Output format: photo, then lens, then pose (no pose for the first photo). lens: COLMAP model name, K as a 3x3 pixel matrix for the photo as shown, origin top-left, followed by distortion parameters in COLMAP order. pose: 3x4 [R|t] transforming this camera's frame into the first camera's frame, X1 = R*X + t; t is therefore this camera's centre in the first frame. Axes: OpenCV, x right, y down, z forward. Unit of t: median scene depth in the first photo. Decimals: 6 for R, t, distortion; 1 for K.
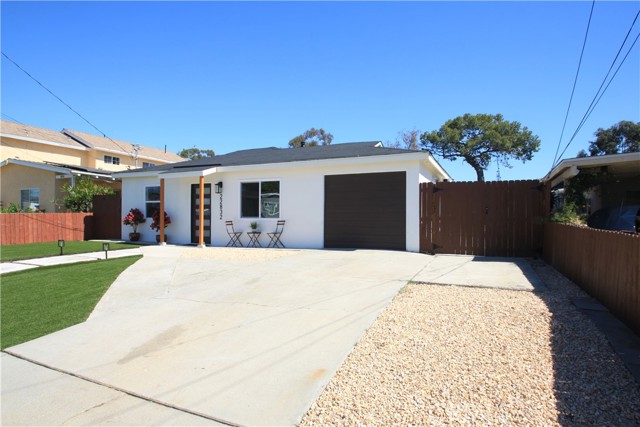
lens RADIAL K [[389.6, 0, 320.0], [0, 389.6, 213.5], [0, 0, 1]] dist [-0.001096, -0.000236]
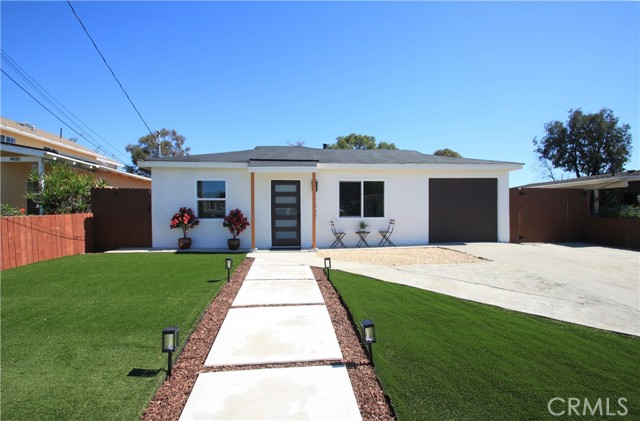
lens RADIAL K [[306.7, 0, 320.0], [0, 306.7, 210.5], [0, 0, 1]] dist [0.000922, -0.000430]
pose [[0.859277, -0.008915, 0.511434, -0.646350], [0.002876, 0.999917, 0.012597, -0.016294], [-0.511503, -0.009353, 0.859230, 0.376836]]
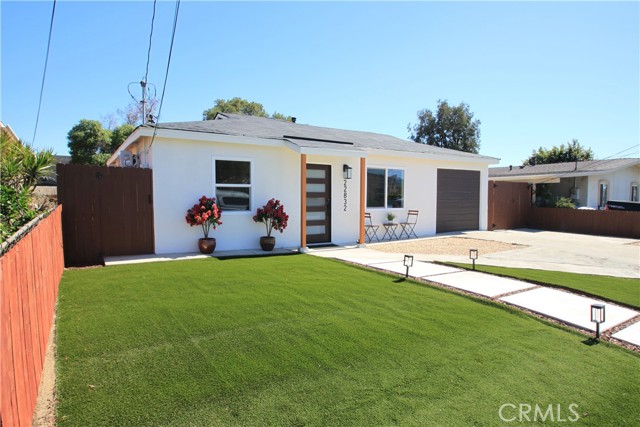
lens RADIAL K [[398.4, 0, 320.0], [0, 398.4, 213.5], [0, 0, 1]] dist [-0.002719, -0.000564]
pose [[0.514486, -0.039213, 0.856602, -1.034998], [-0.011552, 0.998546, 0.052649, -0.023887], [-0.857421, -0.036982, 0.513285, 0.646335]]
